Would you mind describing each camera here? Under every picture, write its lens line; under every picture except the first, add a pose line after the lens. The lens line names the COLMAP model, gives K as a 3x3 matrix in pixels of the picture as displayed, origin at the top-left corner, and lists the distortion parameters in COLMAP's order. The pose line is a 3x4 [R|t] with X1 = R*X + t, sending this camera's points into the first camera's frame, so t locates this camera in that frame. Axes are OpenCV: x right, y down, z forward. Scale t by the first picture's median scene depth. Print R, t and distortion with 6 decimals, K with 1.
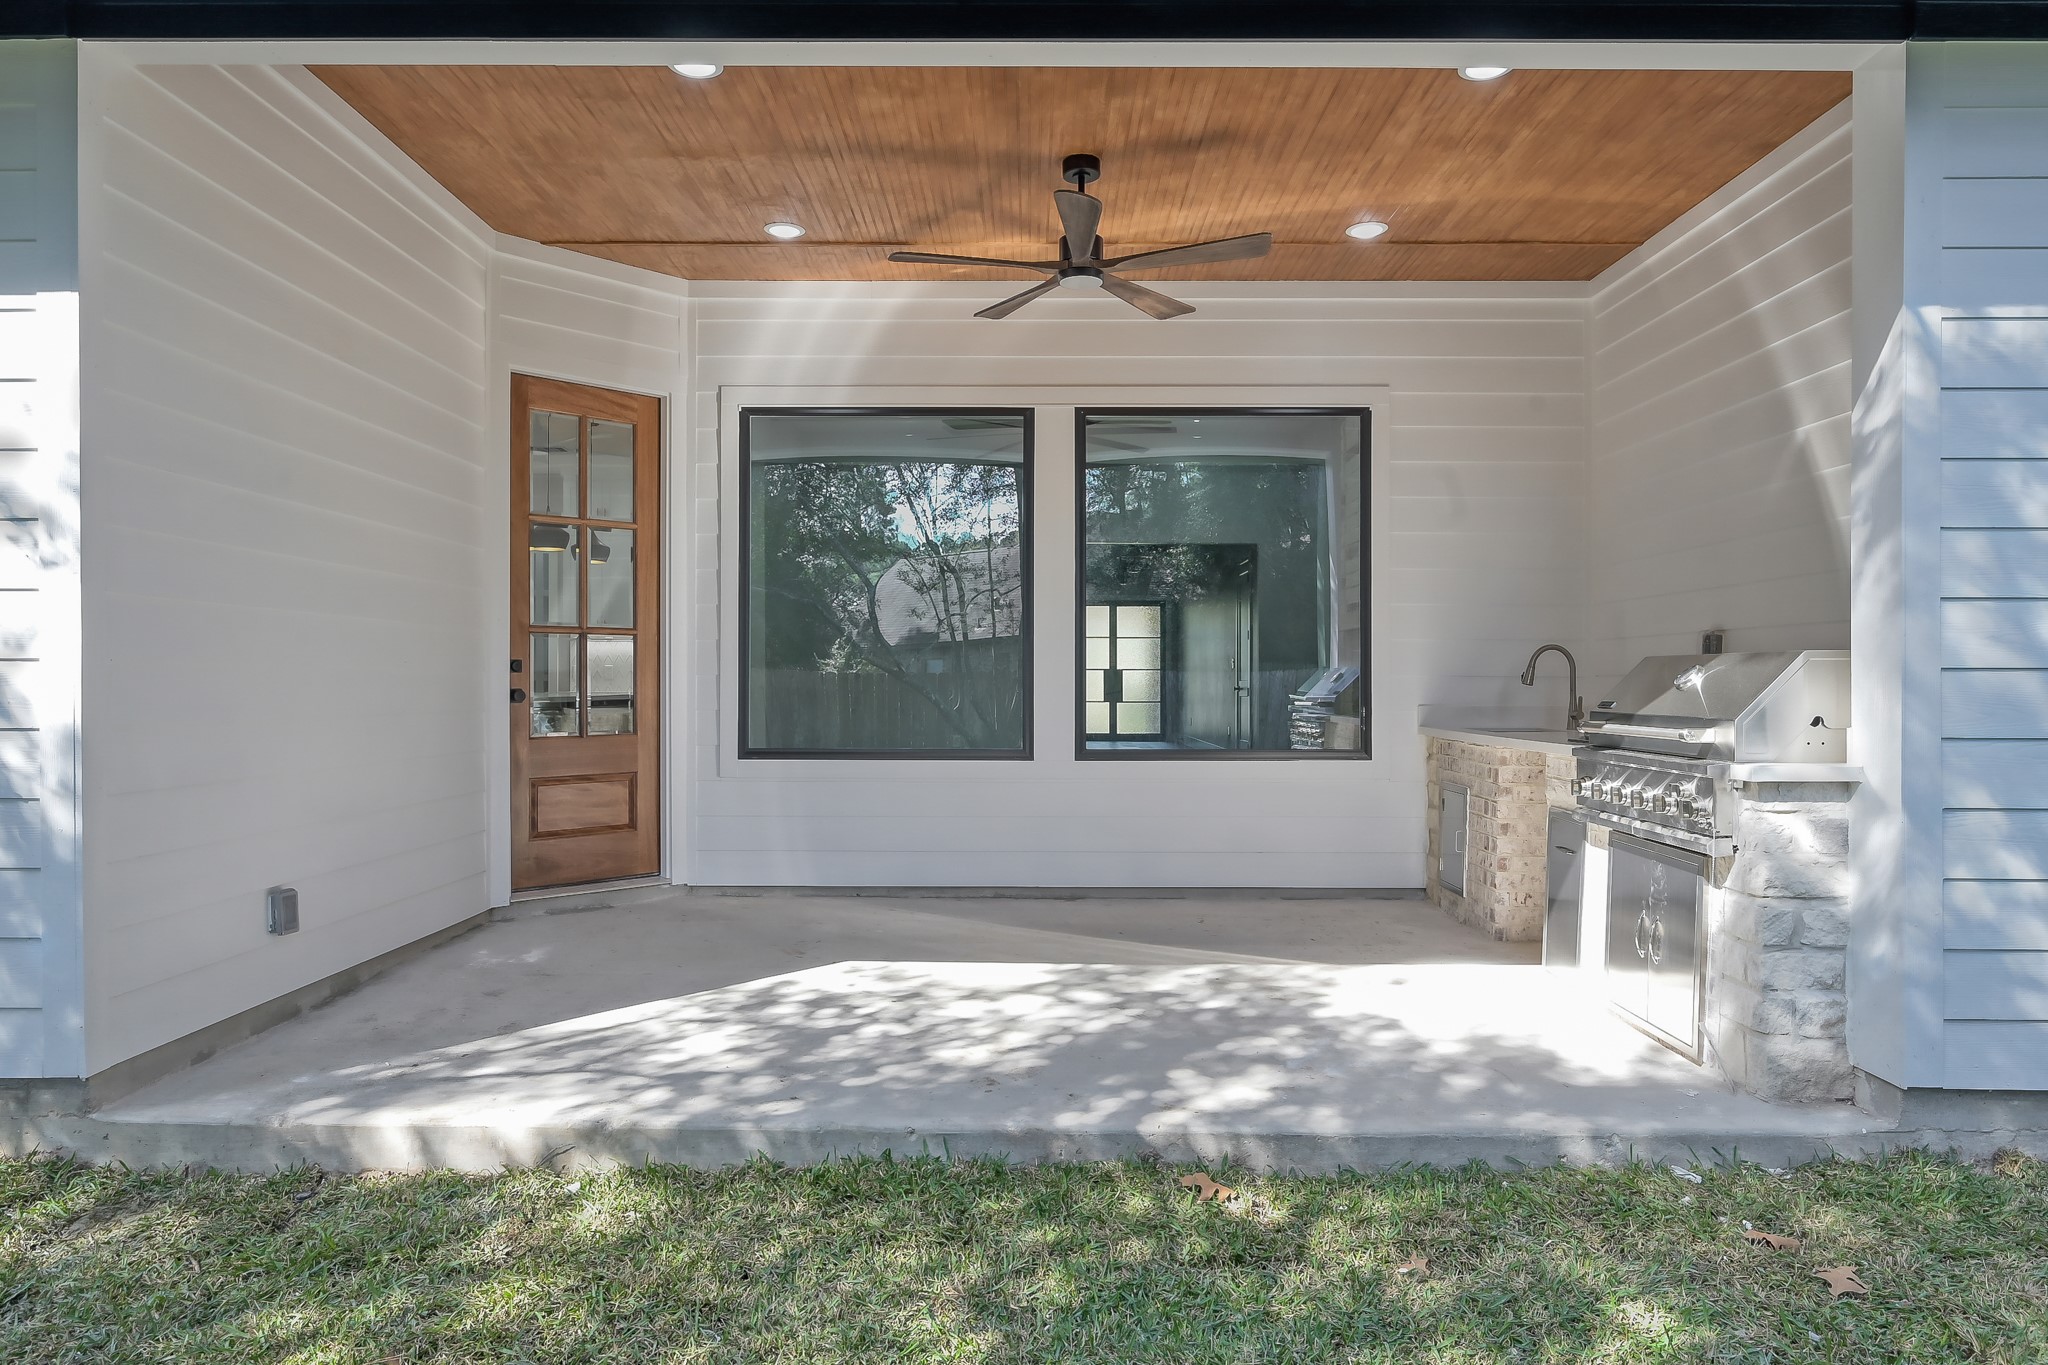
lens RADIAL K [[1273.2, 0, 1020.2], [0, 1273.2, 680.6], [0, 0, 1]] dist [0.003430, 0.000272]
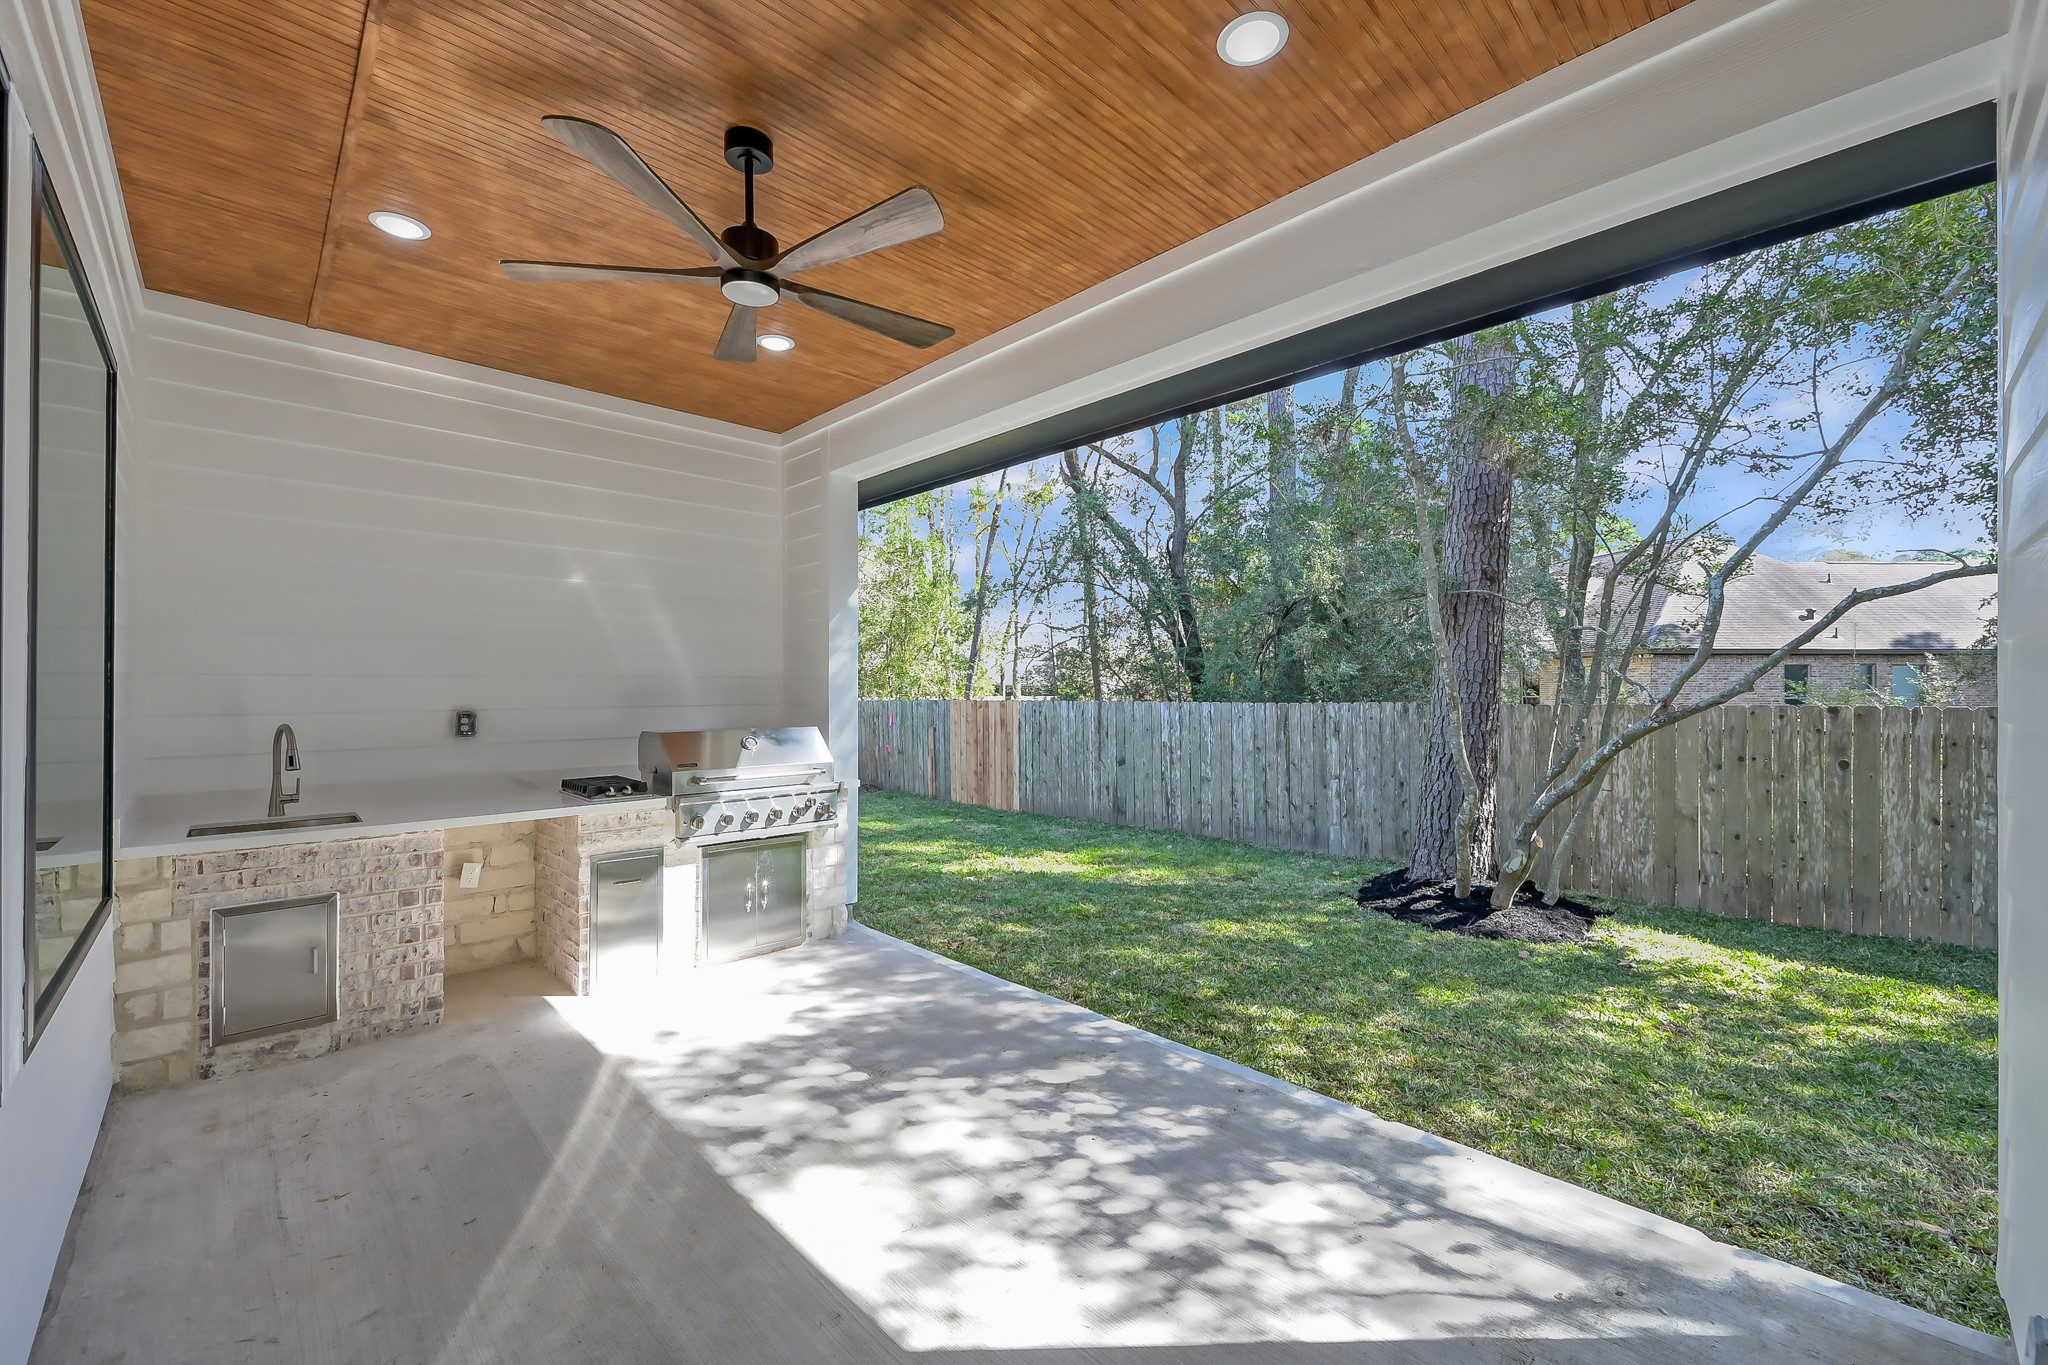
lens RADIAL K [[809.8, 0, 1016.0], [0, 809.8, 683.9], [0, 0, 1]] dist [0.002303, -0.001630]
pose [[-0.695533, 0.000994, 0.718493, -0.493235], [0.003653, 0.999991, 0.002152, -0.085008], [-0.718485, 0.004121, -0.695531, 1.440720]]
